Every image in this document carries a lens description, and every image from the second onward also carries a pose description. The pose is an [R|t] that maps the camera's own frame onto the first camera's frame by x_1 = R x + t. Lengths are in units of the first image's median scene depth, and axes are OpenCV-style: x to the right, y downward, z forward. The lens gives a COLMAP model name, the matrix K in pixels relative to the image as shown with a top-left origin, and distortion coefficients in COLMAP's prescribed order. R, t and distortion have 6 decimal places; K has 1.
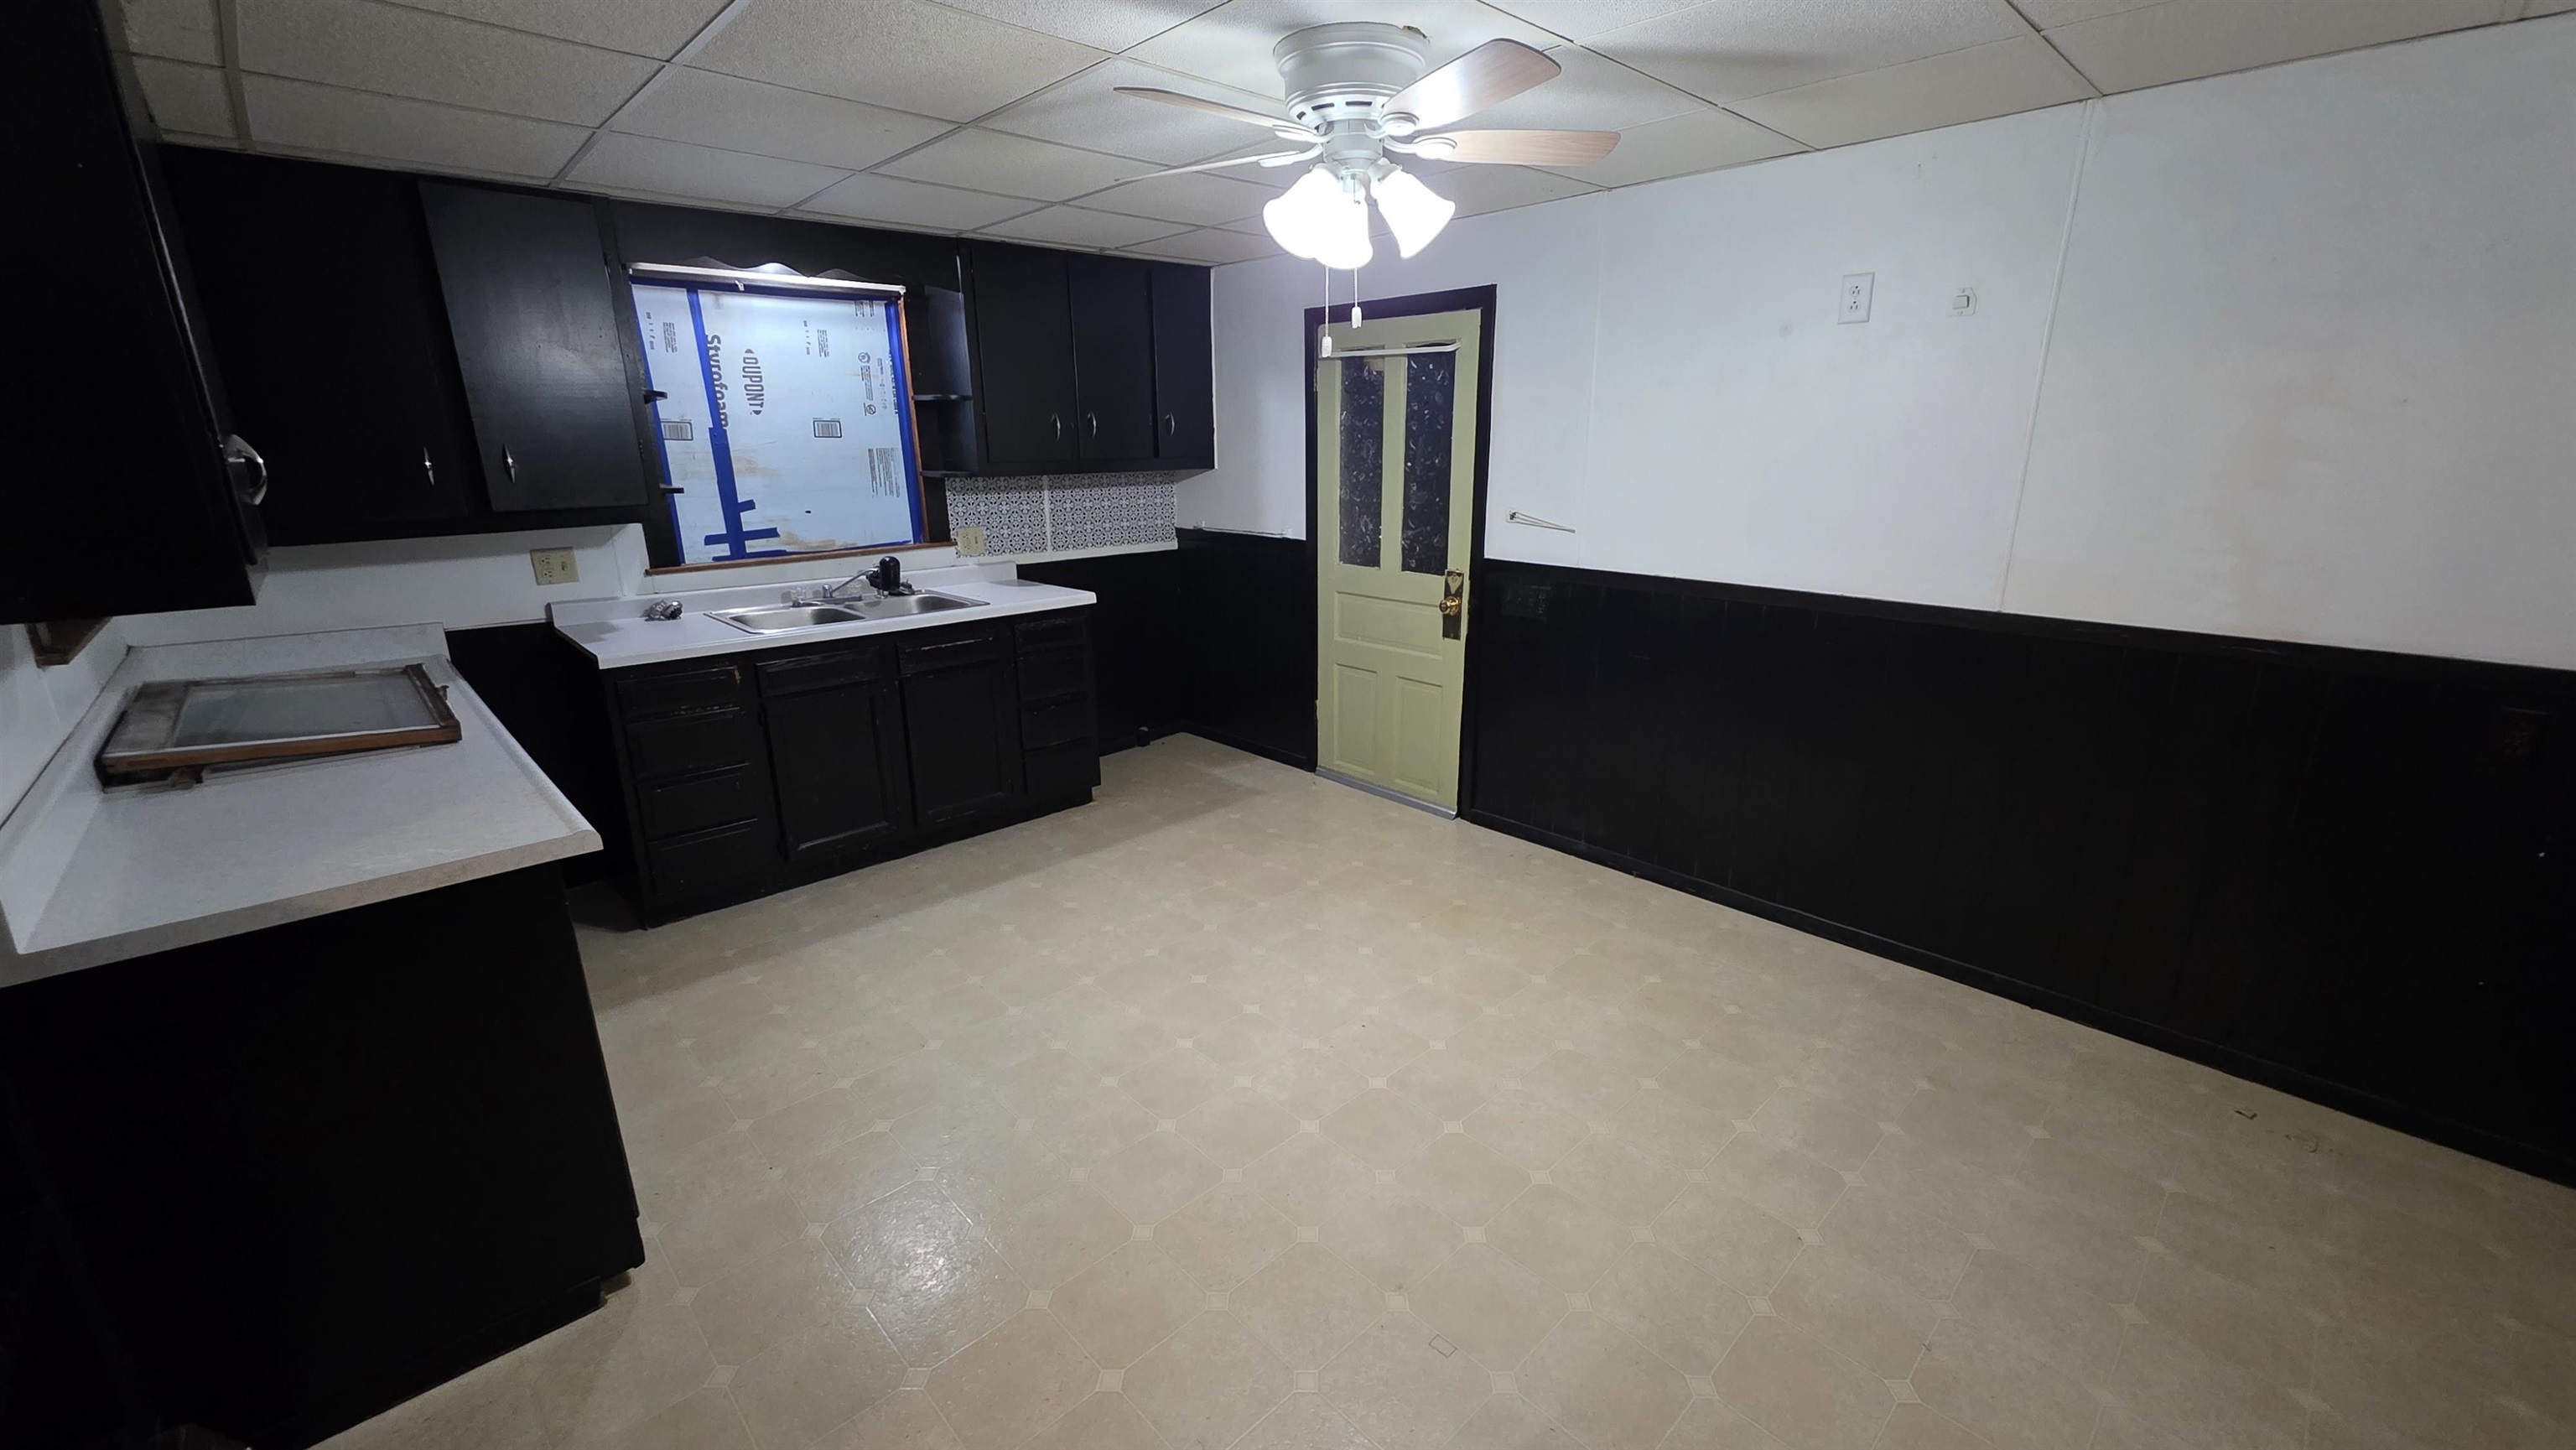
lens RADIAL K [[1024.3, 0, 1286.9], [0, 1024.3, 718.1], [0, 0, 1]] dist [0.004087, 0.000675]
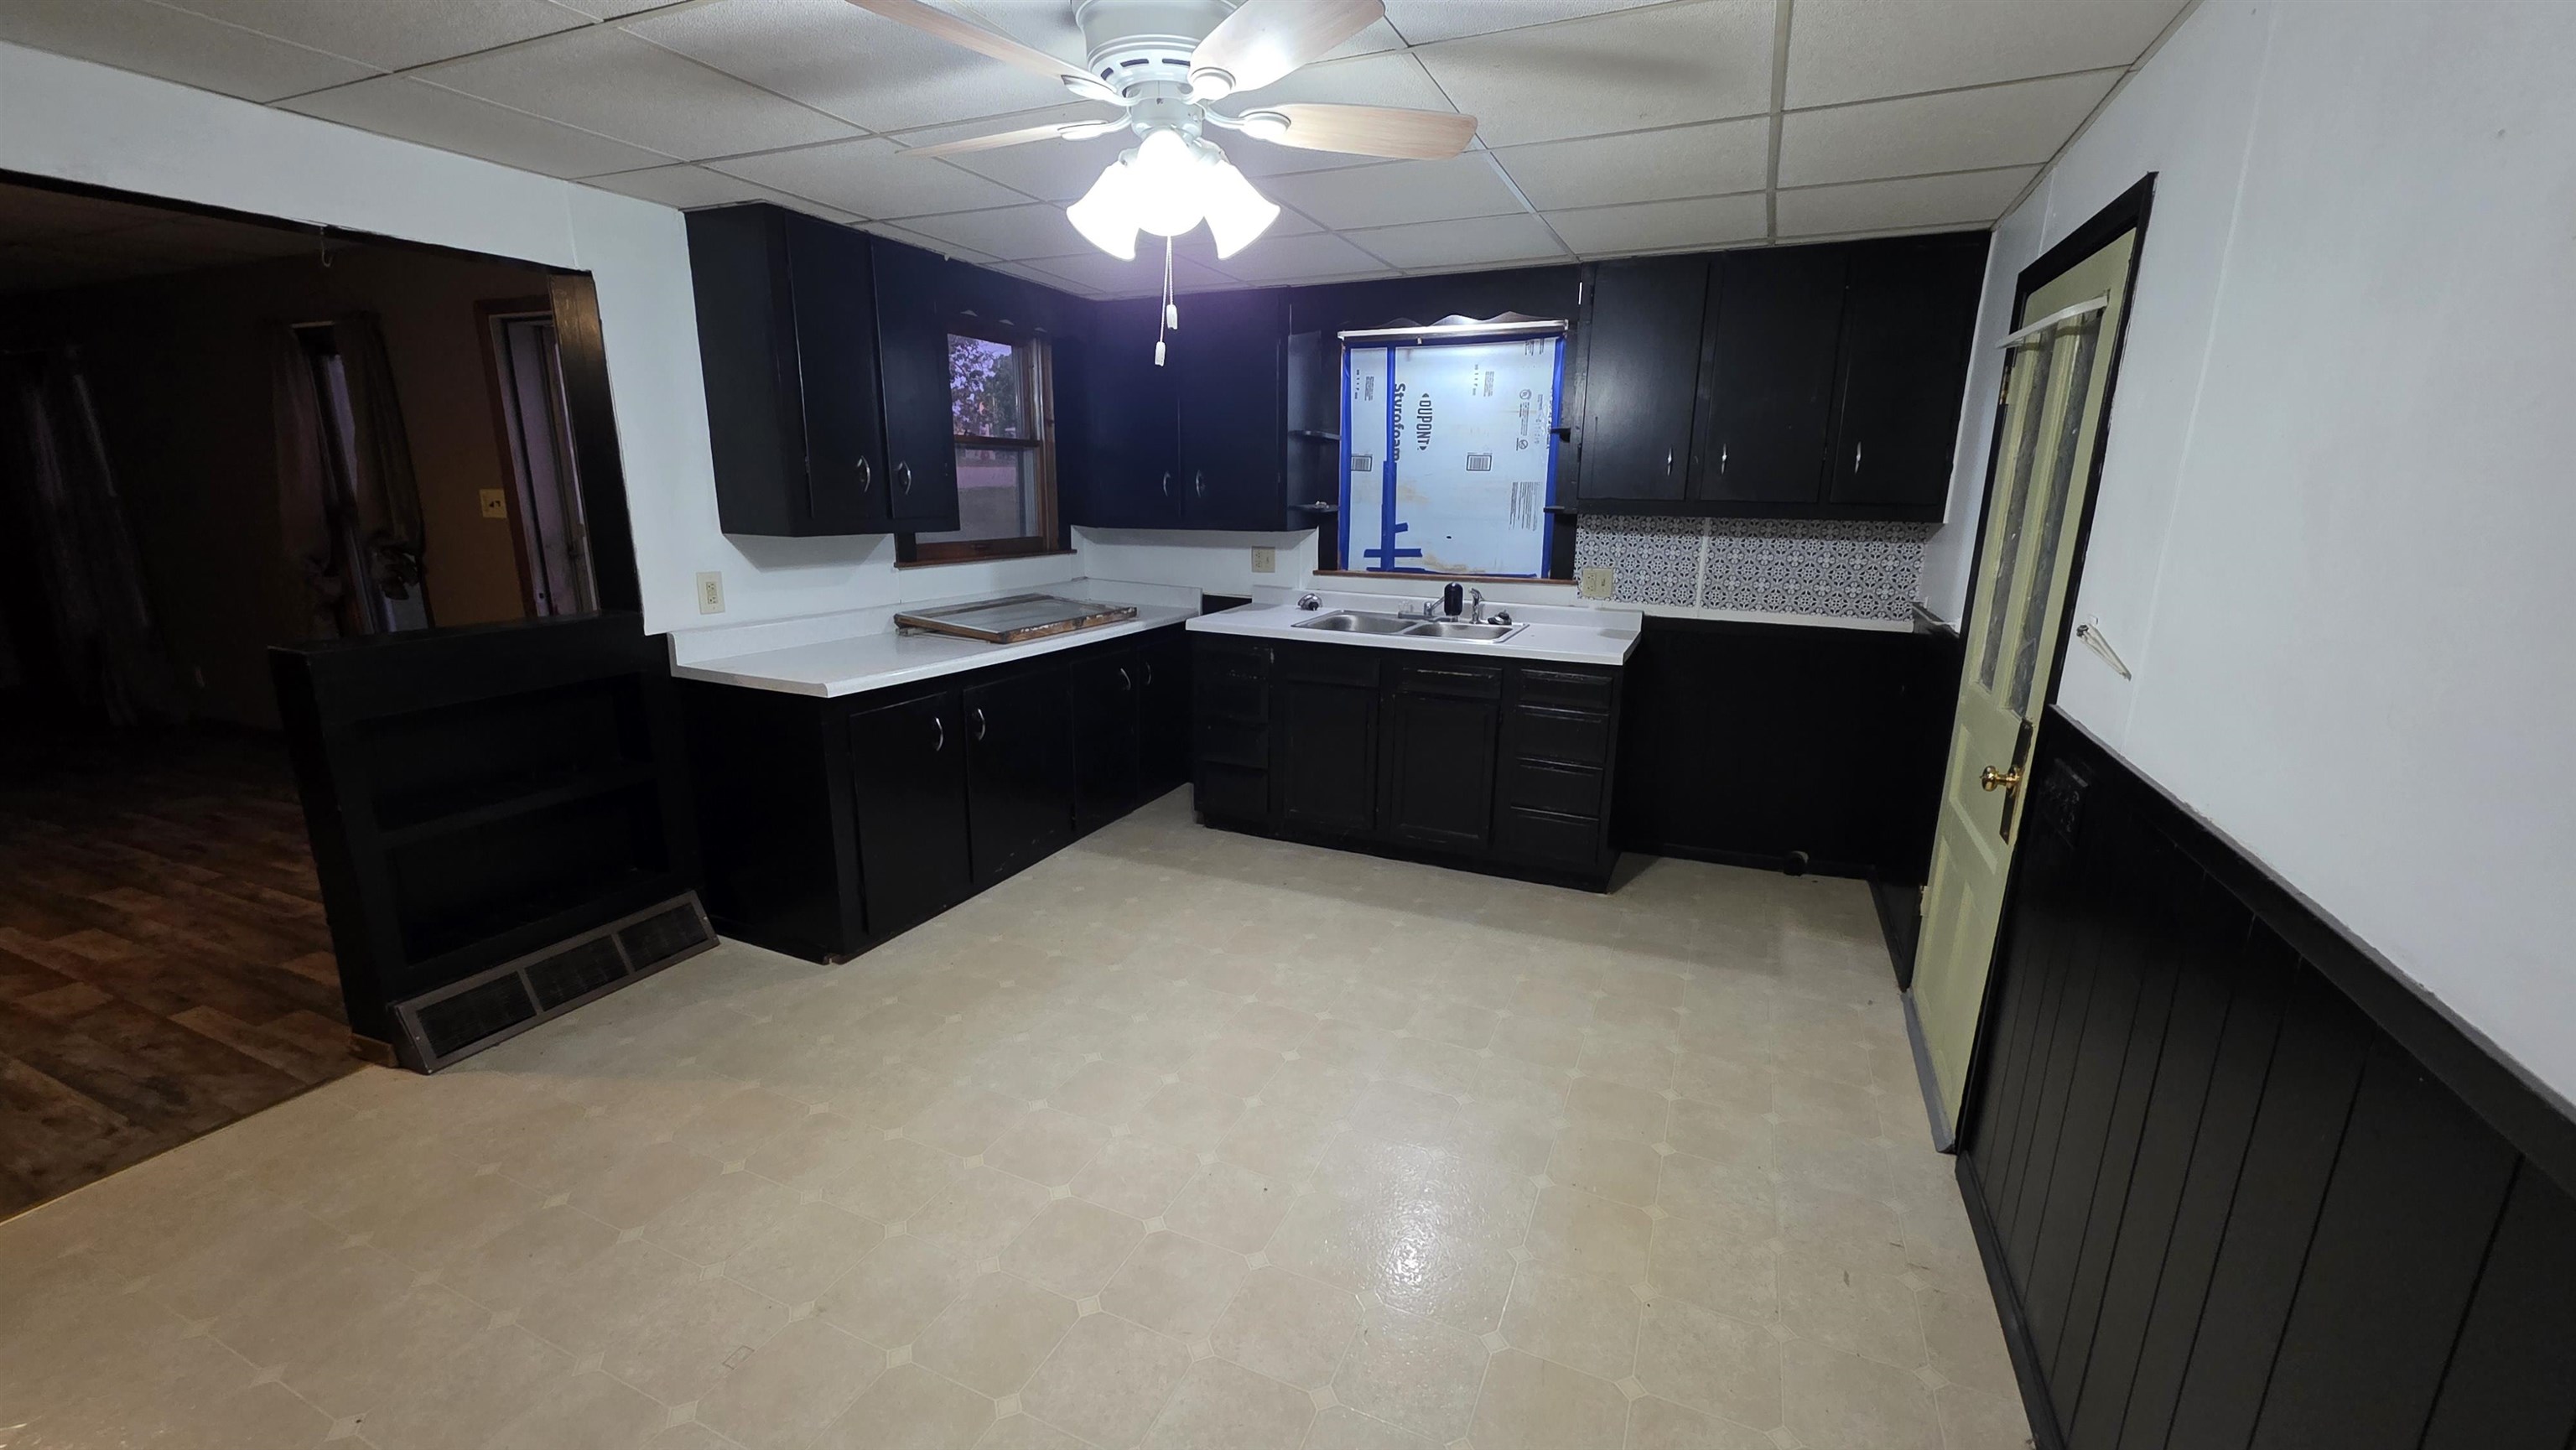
lens RADIAL K [[1020.5, 0, 1280.4], [0, 1020.5, 713.4], [0, 0, 1]] dist [0.008136, 0.000057]
pose [[0.381634, 0.222267, -0.897192, 0.507694], [-0.261948, 0.956870, 0.125628, -0.114277], [0.886419, 0.187073, 0.423397, 0.425011]]
